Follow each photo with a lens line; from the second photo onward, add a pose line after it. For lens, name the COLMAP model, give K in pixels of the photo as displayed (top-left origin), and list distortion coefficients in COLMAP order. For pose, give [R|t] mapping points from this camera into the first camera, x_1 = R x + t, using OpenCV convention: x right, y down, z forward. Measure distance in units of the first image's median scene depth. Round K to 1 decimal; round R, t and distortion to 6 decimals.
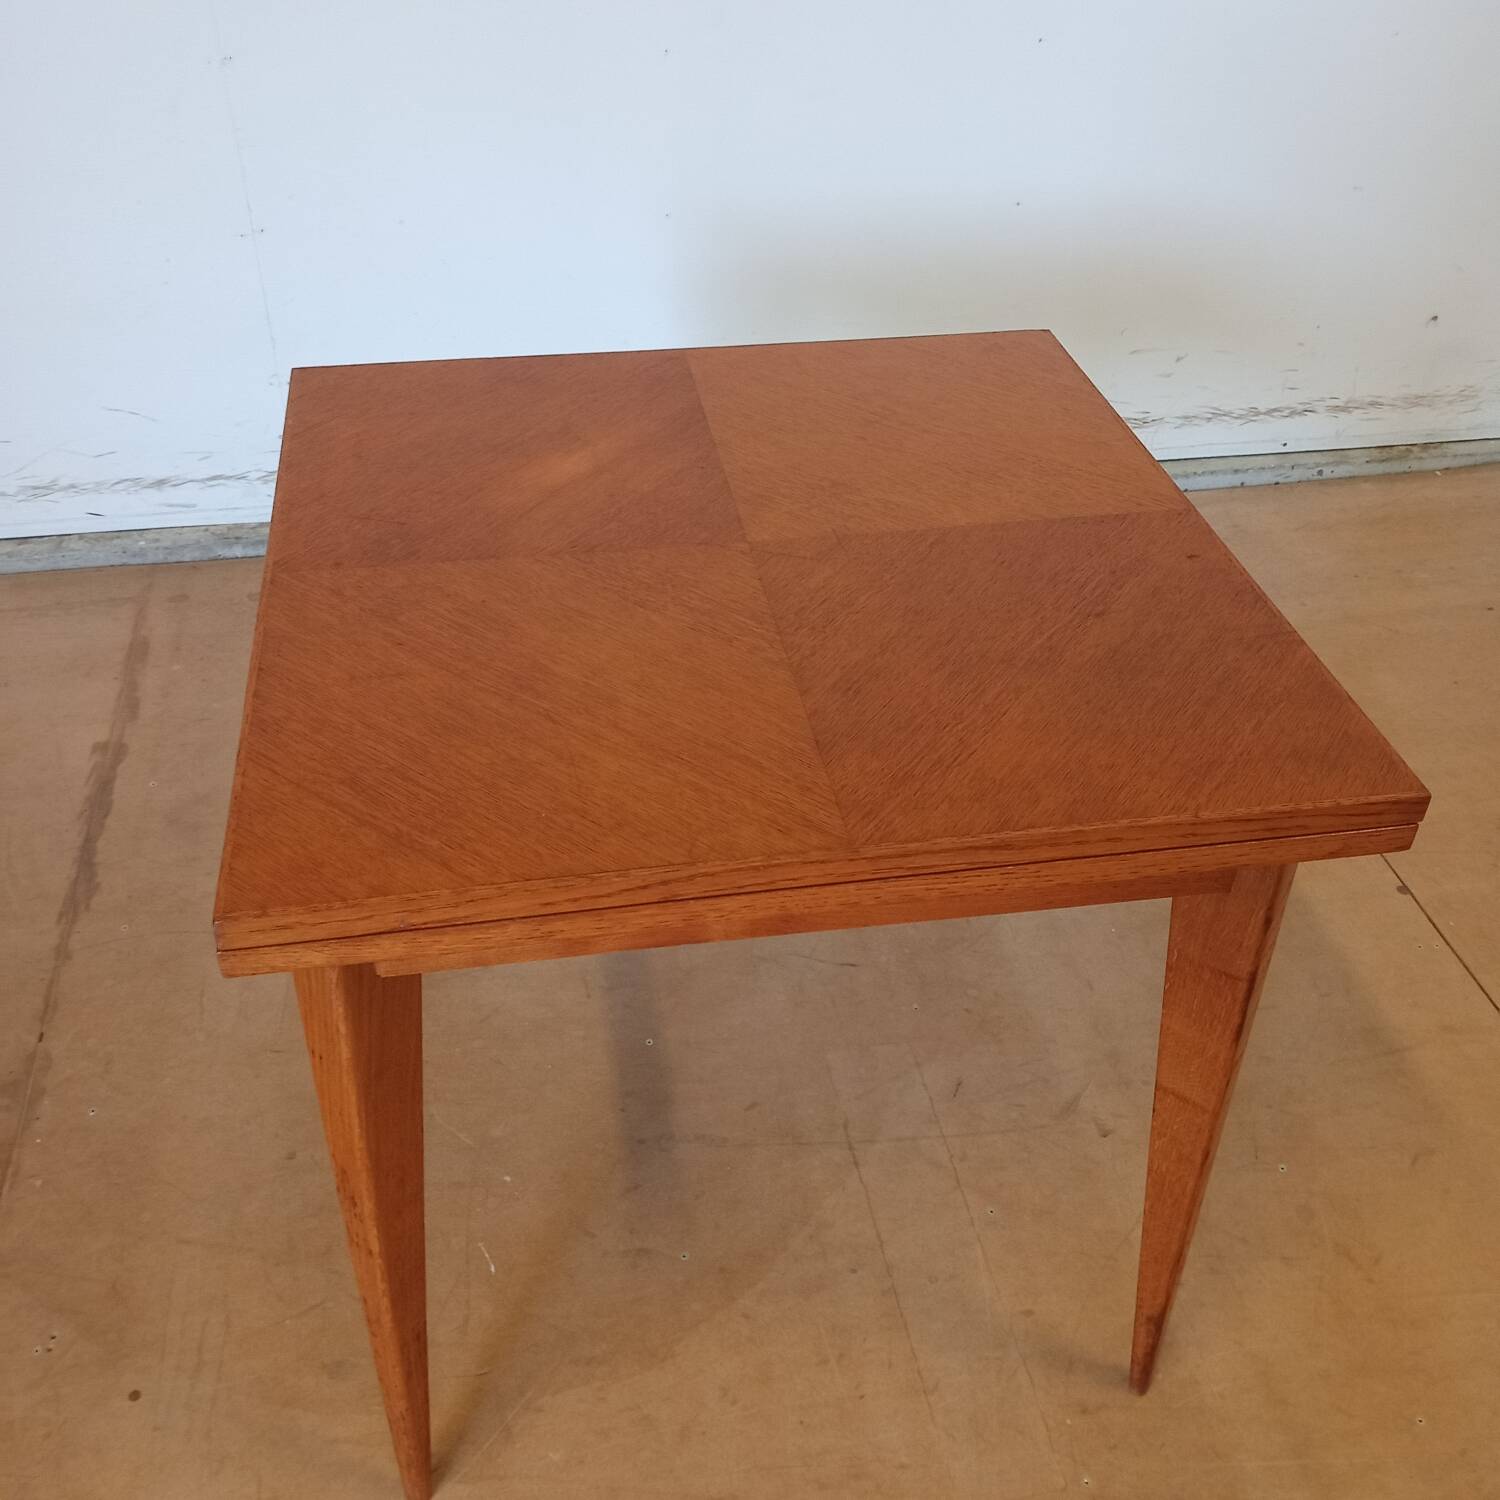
lens RADIAL K [[1496.5, 0, 728.5], [0, 1496.5, 750.6], [0, 0, 1]] dist [0.004386, 0.000000]
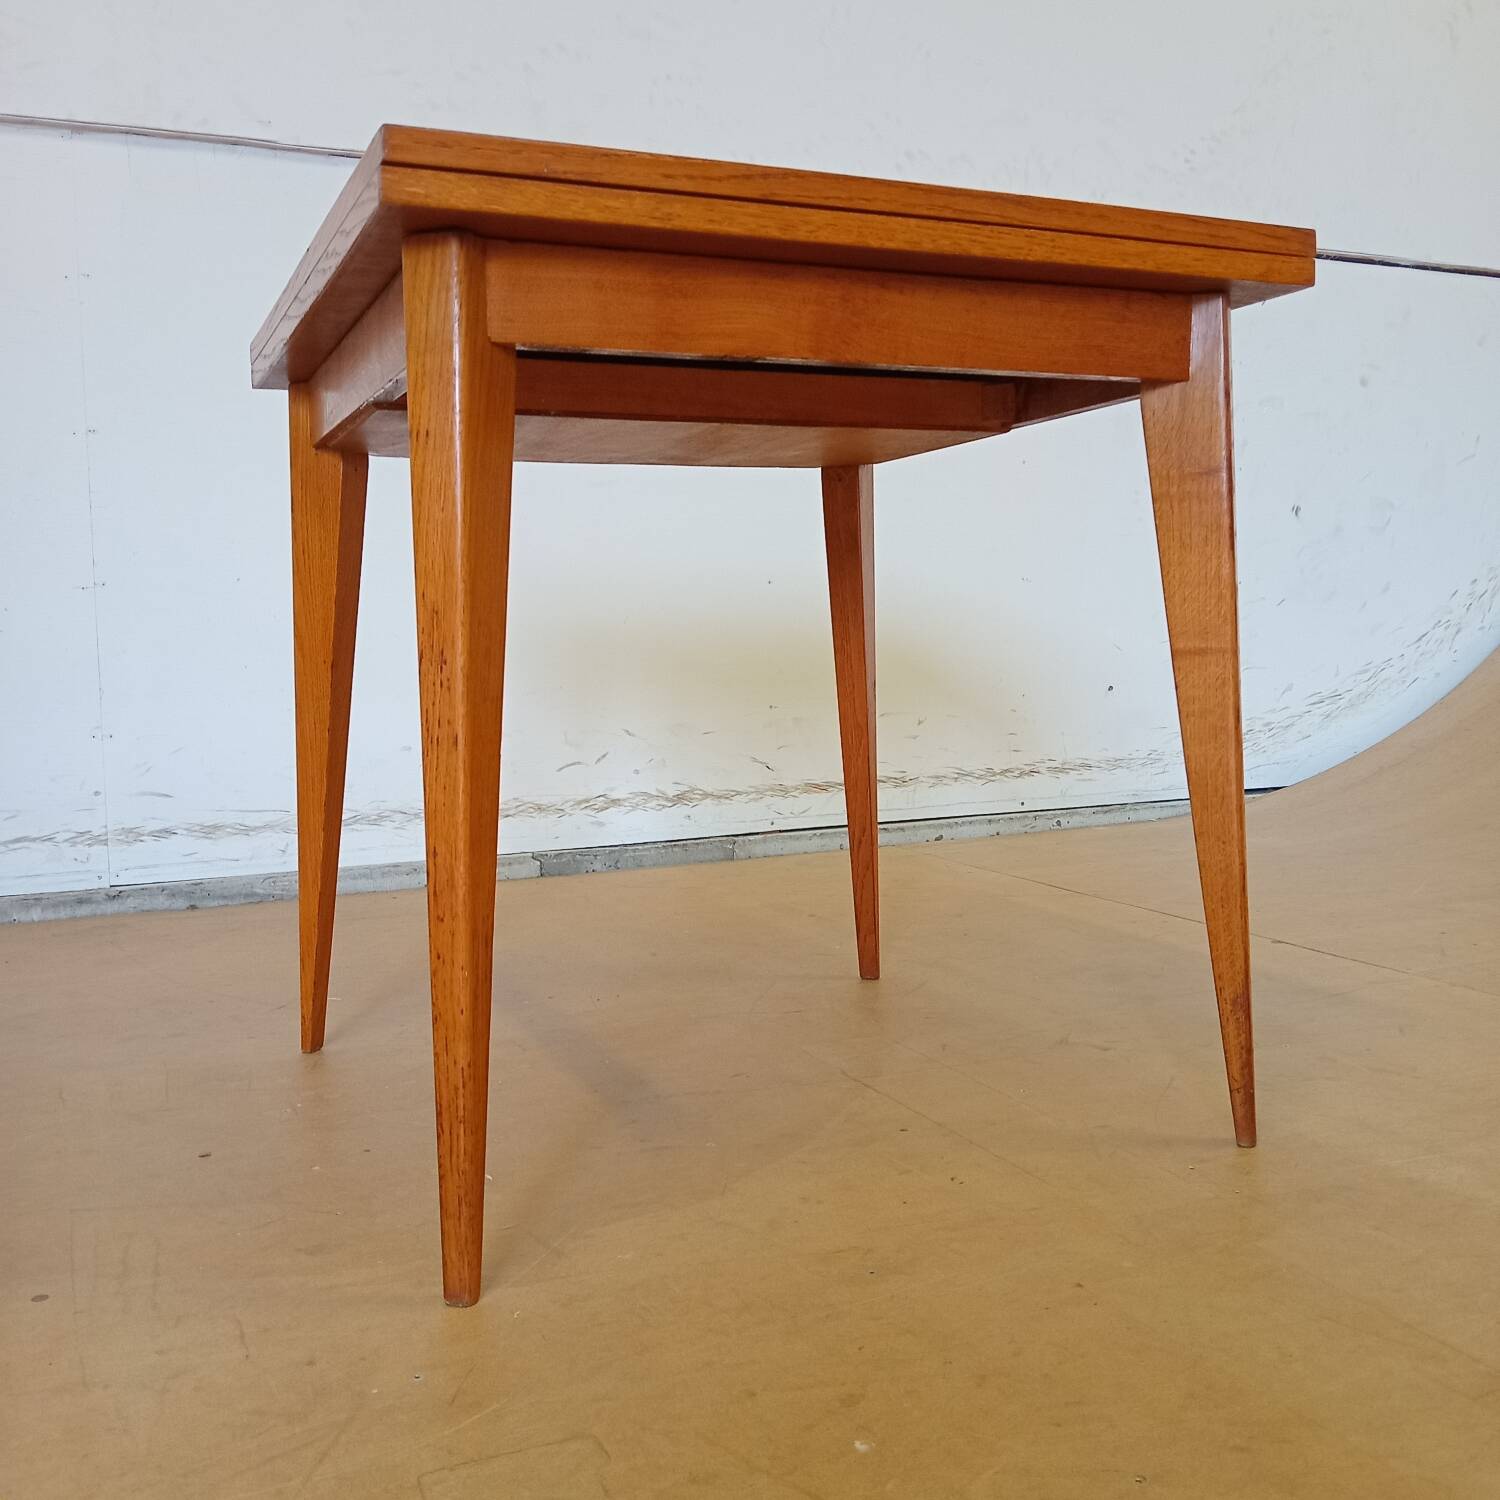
lens RADIAL K [[1496.5, 0, 725.9], [0, 1496.5, 761.1], [0, 0, 1]] dist [0.004386, 0.000000]
pose [[0.969535, -0.054531, 0.238807, -0.214248], [0.177192, 0.829262, -0.530026, 0.612894], [-0.169131, 0.556194, 0.813661, 0.183532]]
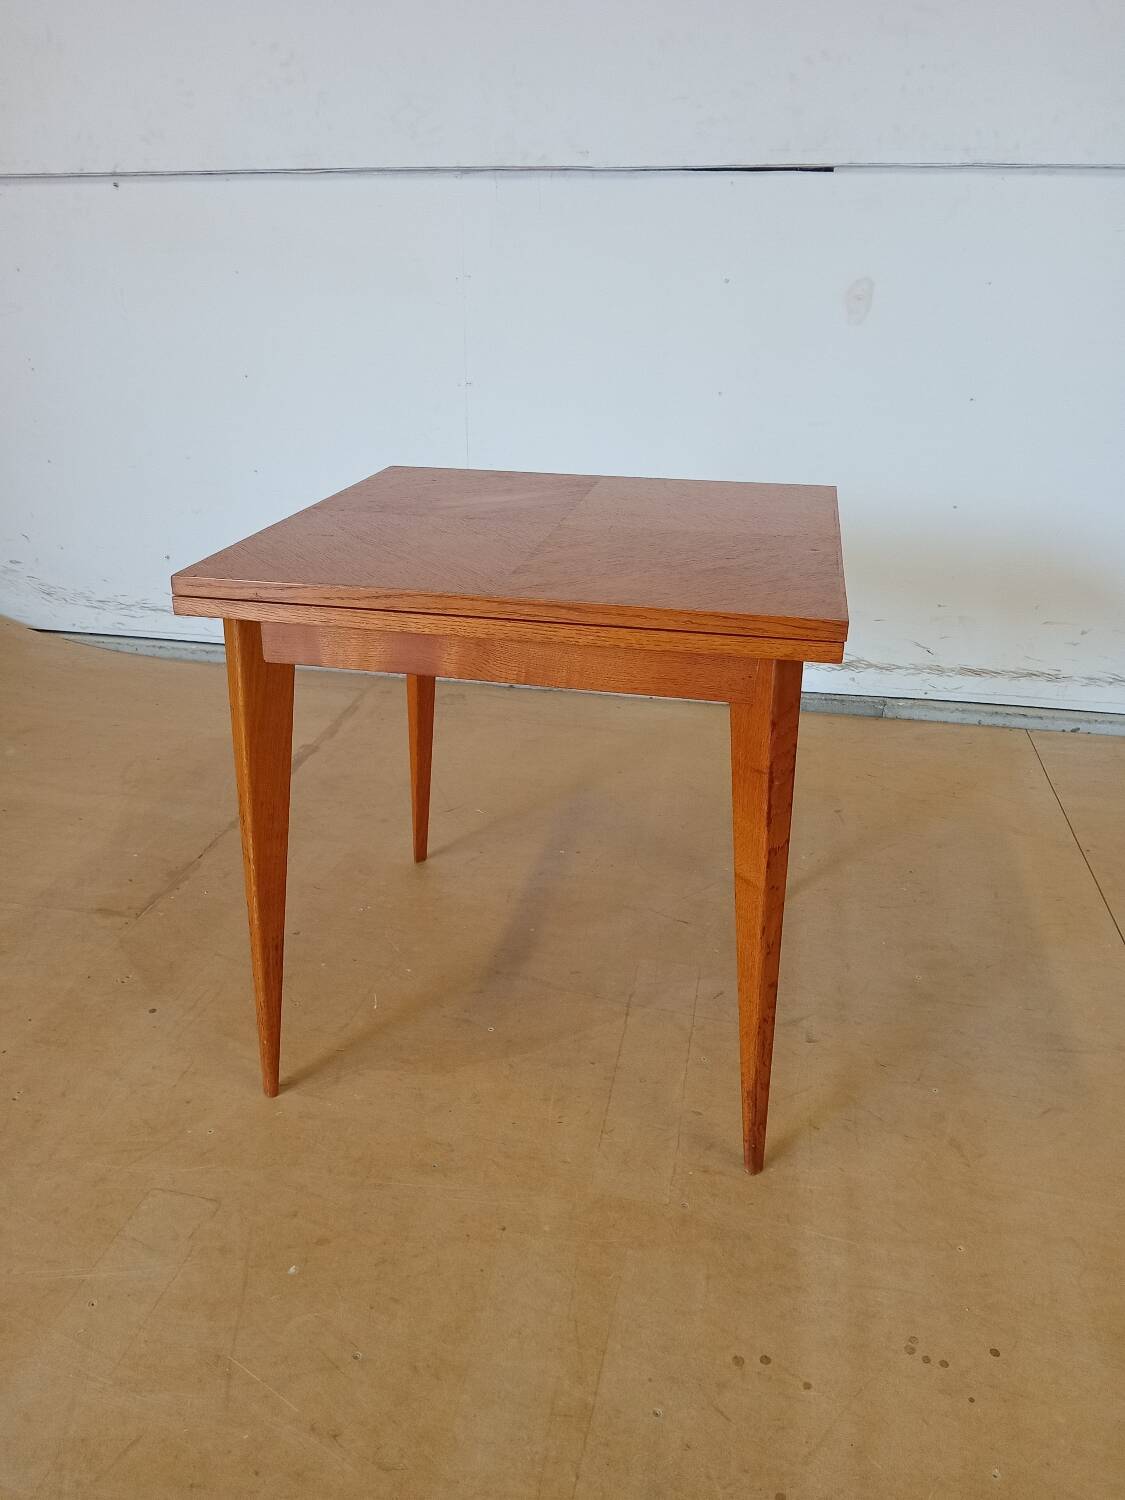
lens RADIAL K [[1124.5, 0, 544.5], [0, 1124.5, 746.2], [0, 0, 1]] dist [0.024012, -0.062269]
pose [[0.929821, 0.139866, -0.340399, 0.367733], [-0.223353, 0.949605, -0.219920, 0.304905], [0.292485, 0.280515, 0.914201, -0.097383]]
